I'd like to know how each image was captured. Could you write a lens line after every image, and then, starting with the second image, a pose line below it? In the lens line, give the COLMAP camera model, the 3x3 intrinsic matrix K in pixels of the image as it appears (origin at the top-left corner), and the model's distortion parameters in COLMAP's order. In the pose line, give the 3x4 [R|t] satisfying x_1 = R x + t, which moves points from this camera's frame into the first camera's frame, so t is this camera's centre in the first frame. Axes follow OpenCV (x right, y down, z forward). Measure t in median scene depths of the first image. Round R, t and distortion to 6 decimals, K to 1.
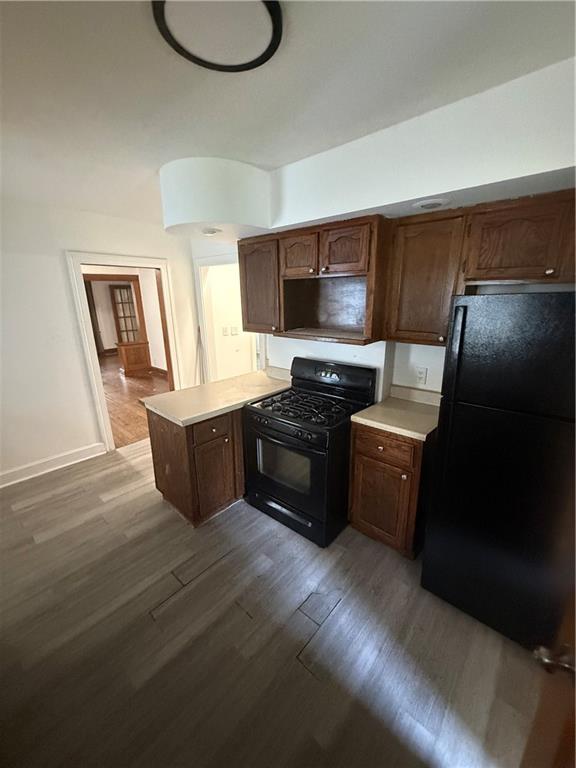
lens RADIAL K [[309.1, 0, 289.2], [0, 309.1, 388.5], [0, 0, 1]] dist [0.002099, -0.000018]
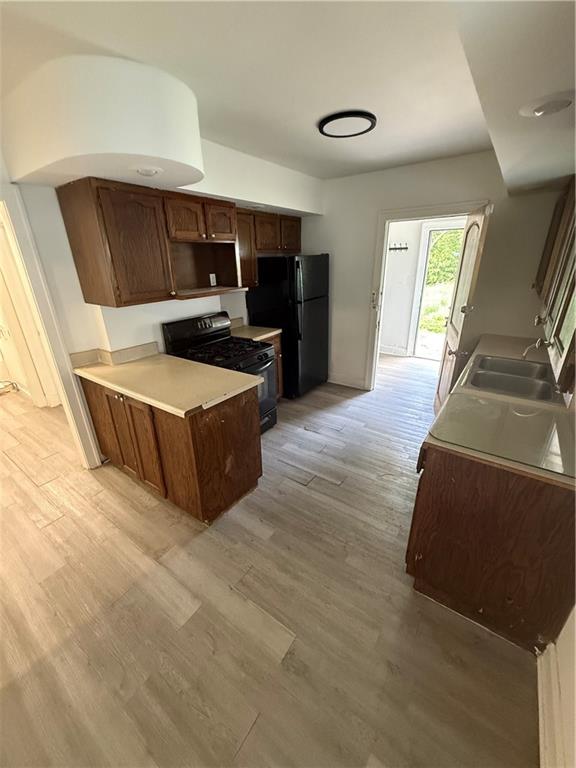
lens RADIAL K [[309.1, 0, 287.1], [0, 309.1, 380.6], [0, 0, 1]] dist [0.002099, -0.000018]
pose [[-0.094657, -0.362078, 0.927329, -1.175738], [0.293470, 0.879967, 0.373542, -0.227839], [-0.951271, 0.307501, 0.022964, 0.790454]]
